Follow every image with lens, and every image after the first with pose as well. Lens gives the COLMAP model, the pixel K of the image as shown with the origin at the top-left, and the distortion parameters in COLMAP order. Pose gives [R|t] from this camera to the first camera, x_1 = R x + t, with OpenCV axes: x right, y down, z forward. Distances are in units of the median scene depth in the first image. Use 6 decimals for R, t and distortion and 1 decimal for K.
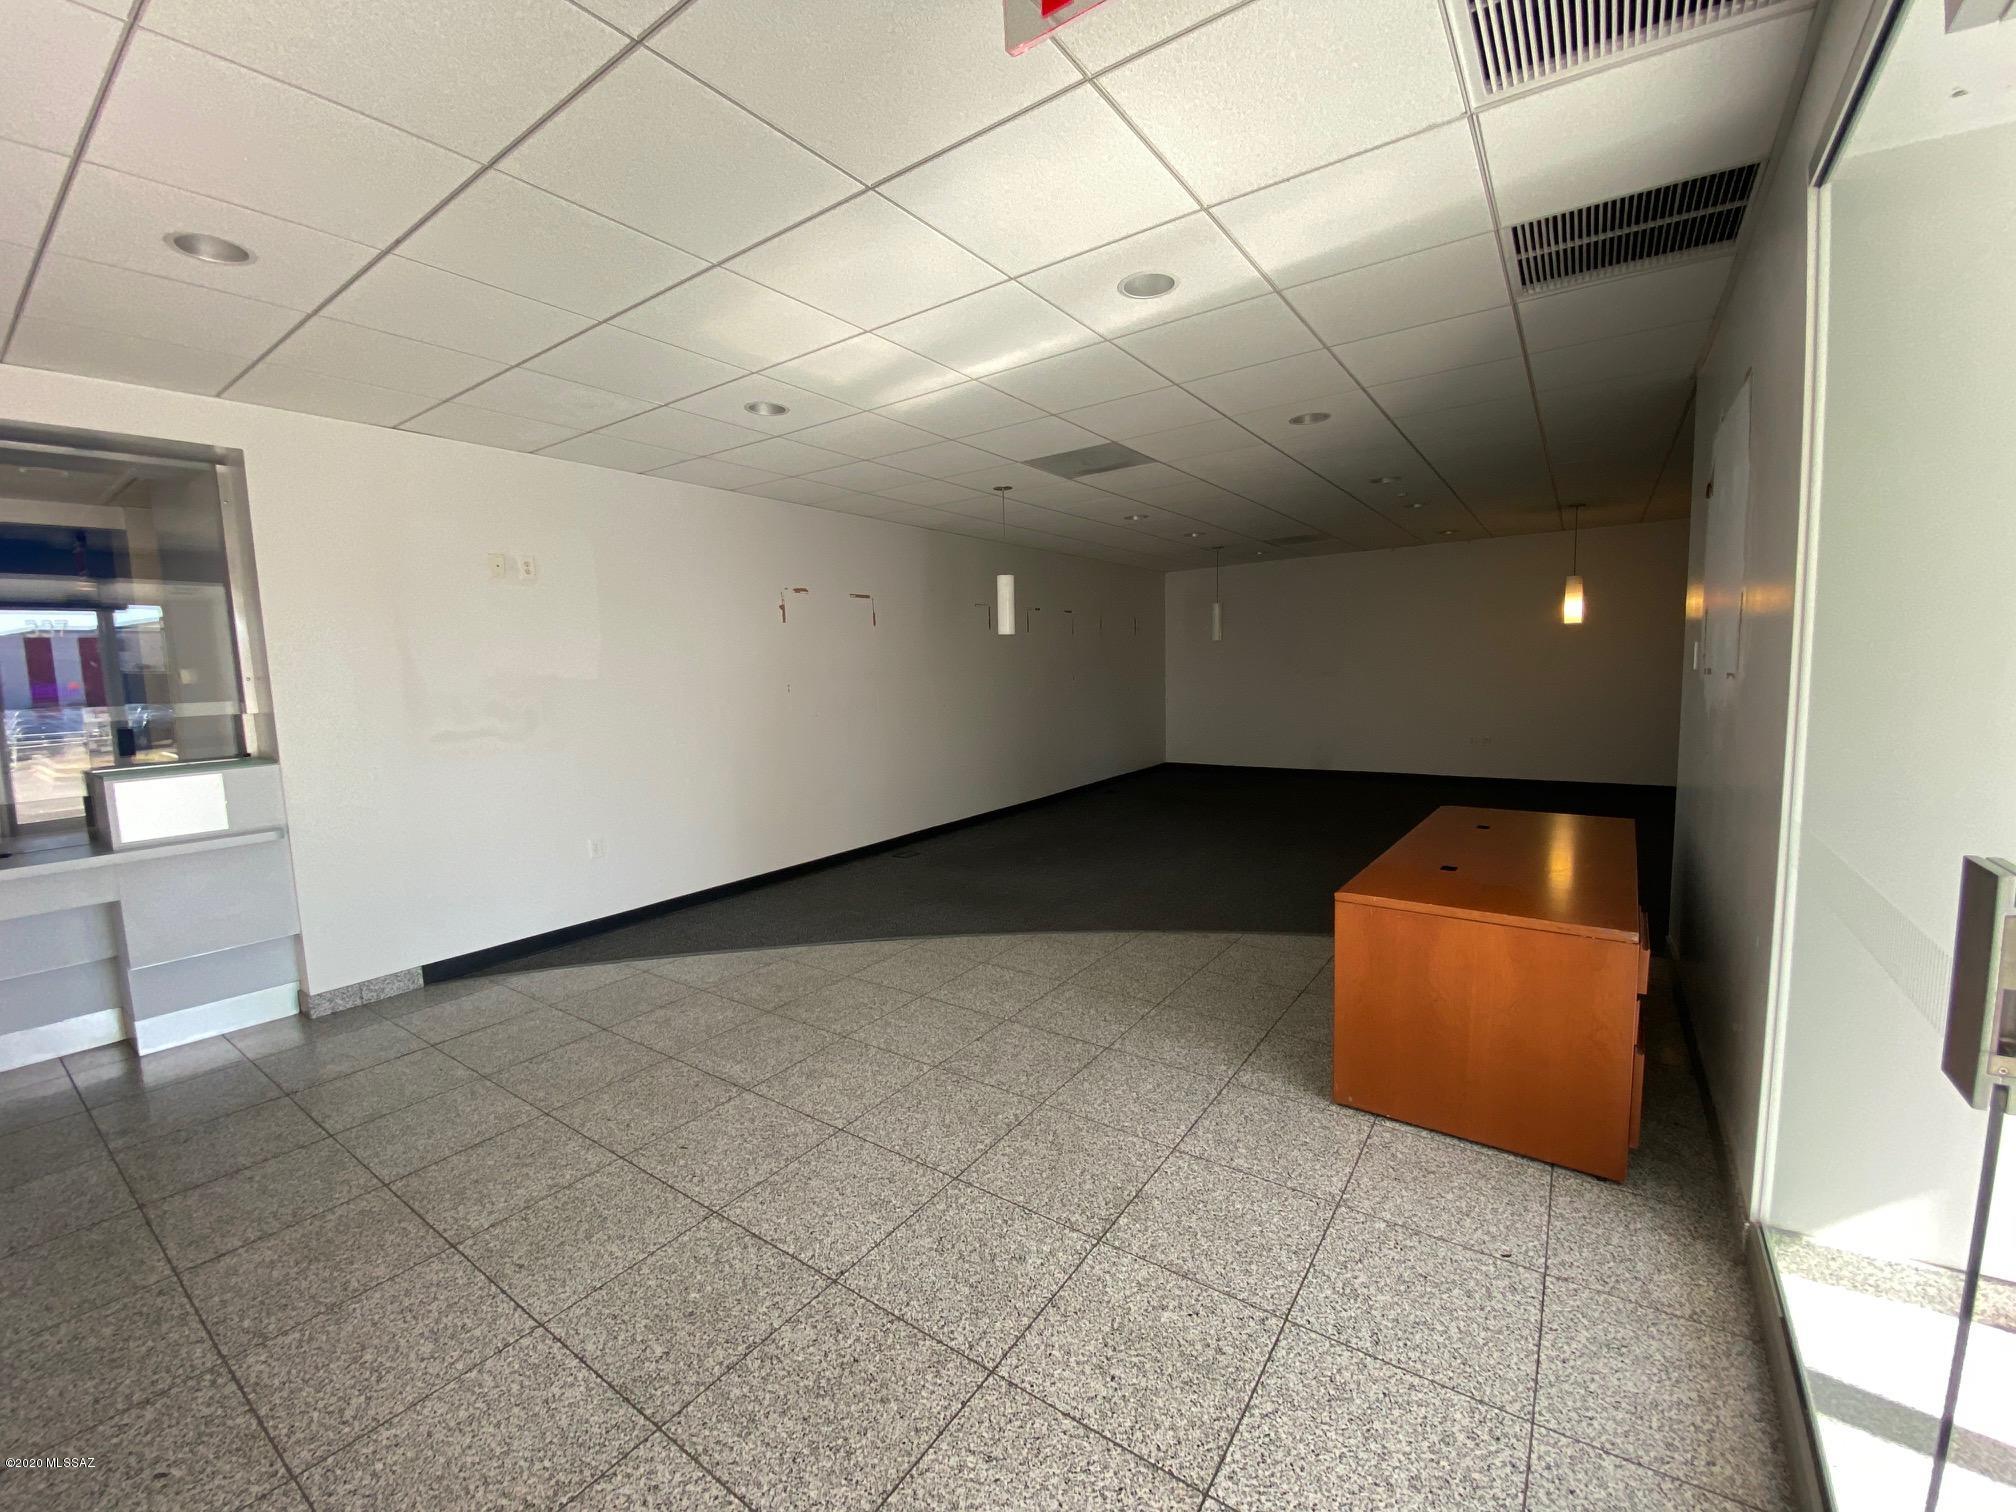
lens RADIAL K [[816.1, 0, 1022.8], [0, 816.1, 751.4], [0, 0, 1]] dist [-0.008441, -0.007243]
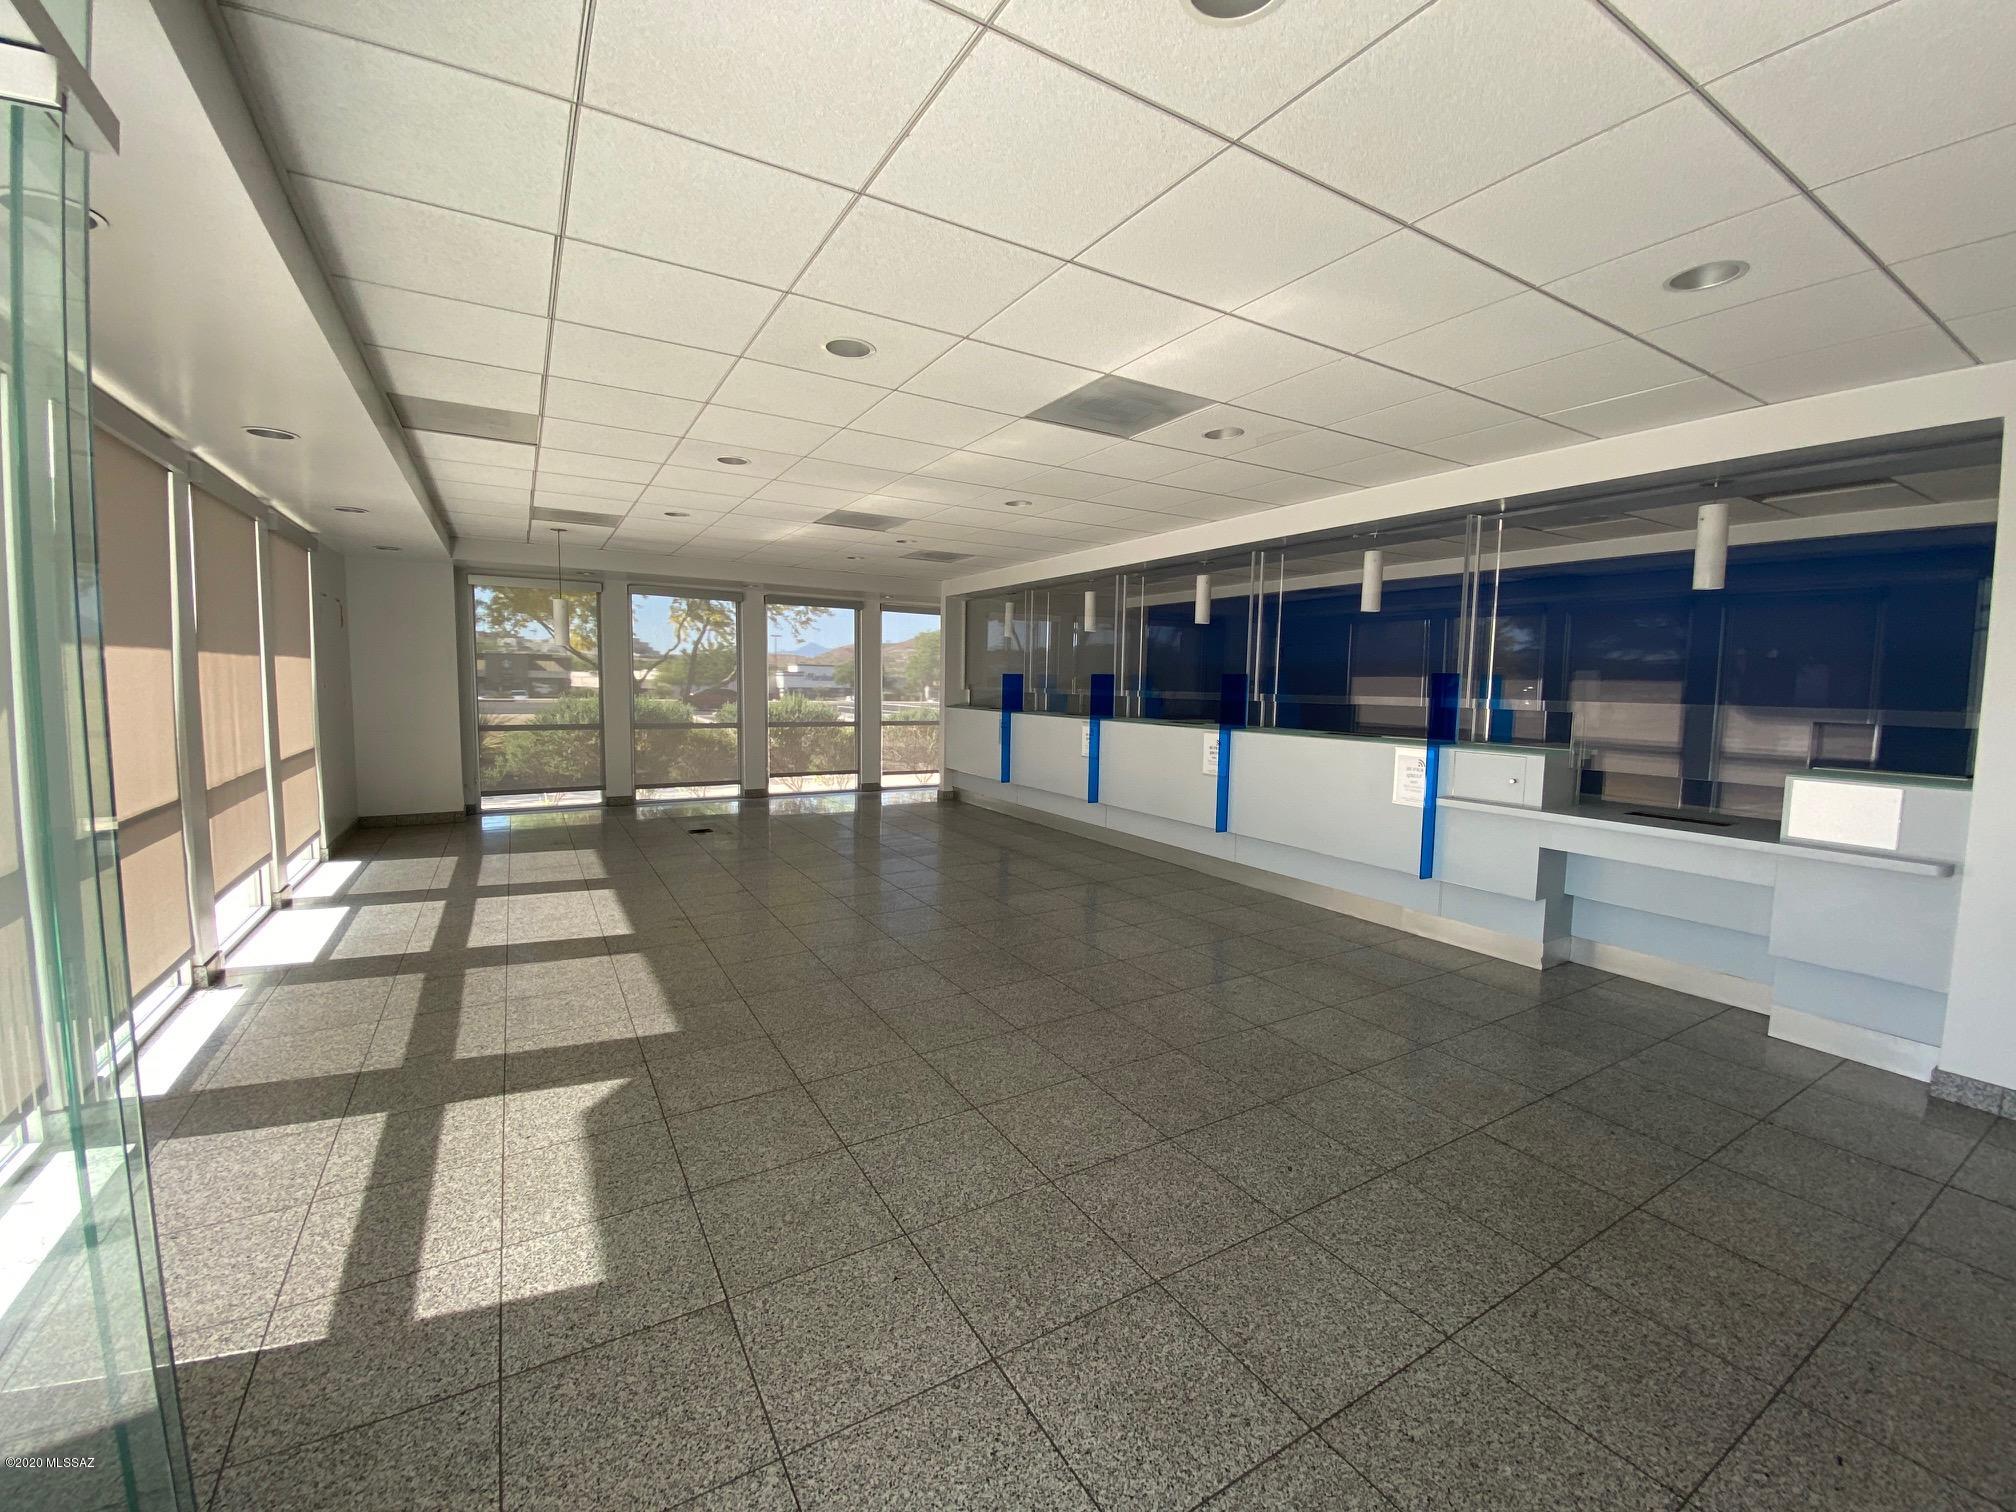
lens RADIAL K [[816.1, 0, 979.5], [0, 816.1, 749.9], [0, 0, 1]] dist [-0.008441, -0.007243]
pose [[-0.444803, 0.100880, -0.889929, 0.299161], [-0.094022, 0.982886, 0.158412, -0.068804], [0.890680, 0.154135, -0.427706, 0.497137]]
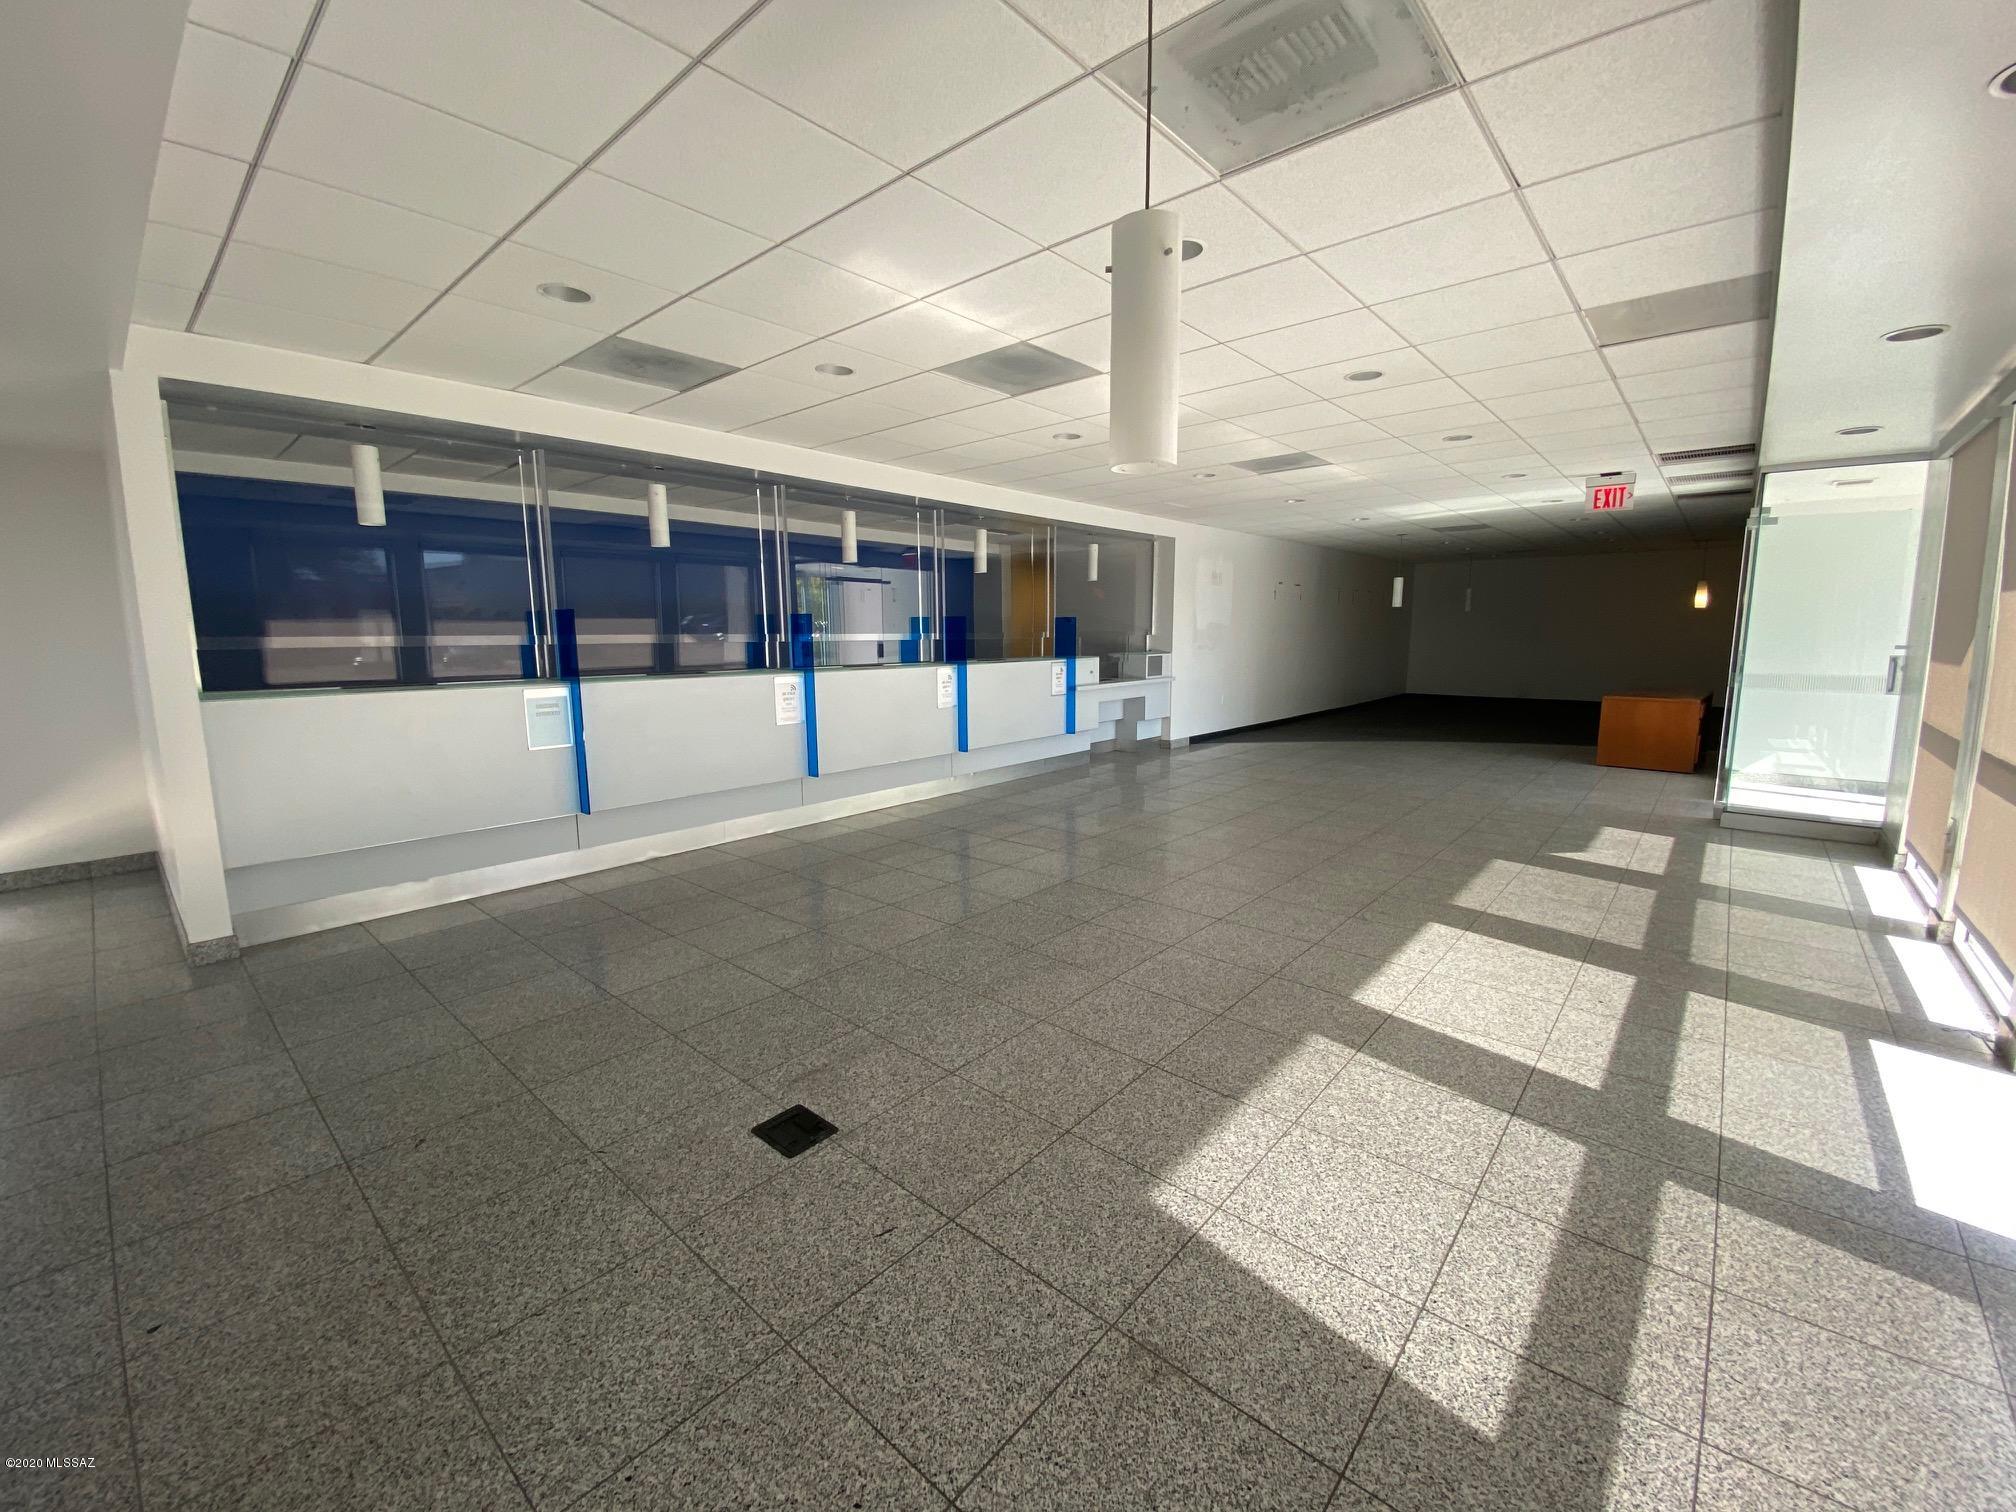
lens RADIAL K [[816.1, 0, 991.7], [0, 816.1, 746.9], [0, 0, 1]] dist [-0.008441, -0.007243]
pose [[0.988597, 0.052449, -0.141153, -0.505866], [-0.046882, 0.997996, 0.042488, 0.104967], [0.143099, -0.035386, 0.989076, -0.821760]]
